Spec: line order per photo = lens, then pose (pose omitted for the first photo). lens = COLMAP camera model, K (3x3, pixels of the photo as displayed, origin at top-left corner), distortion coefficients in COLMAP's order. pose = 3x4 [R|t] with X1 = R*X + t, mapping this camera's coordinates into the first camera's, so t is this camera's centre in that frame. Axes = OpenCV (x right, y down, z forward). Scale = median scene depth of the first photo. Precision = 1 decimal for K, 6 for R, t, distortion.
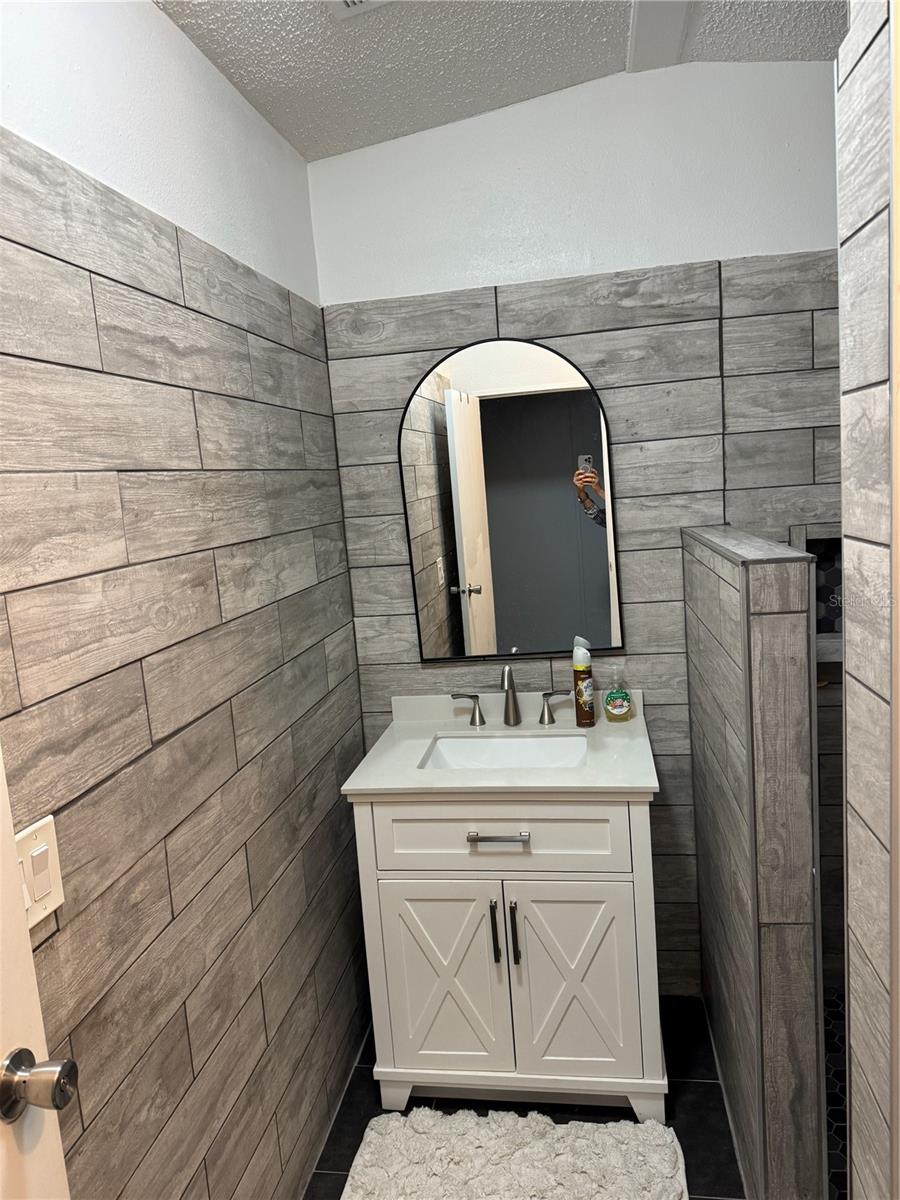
lens RADIAL K [[829.3, 0, 450.0], [0, 829.3, 600.0], [0, 0, 1]] dist [0.103279, -0.119503]
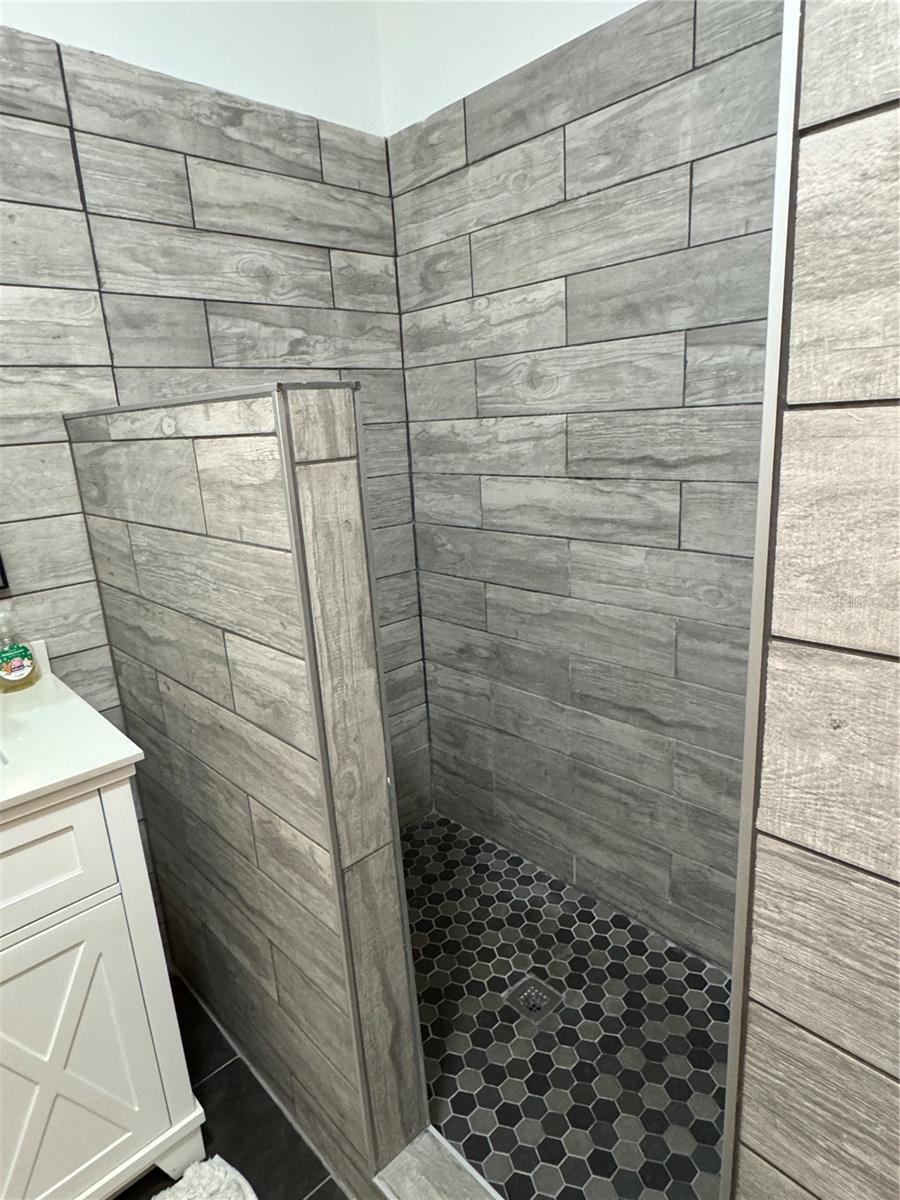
lens RADIAL K [[685.7, 0, 450.0], [0, 685.7, 600.0], [0, 0, 1]] dist [-0.002297, -0.000072]
pose [[0.606766, -0.165368, 0.777489, -0.018357], [0.125740, 0.985773, 0.111539, 0.055408], [-0.784872, 0.030084, 0.618927, 0.372969]]
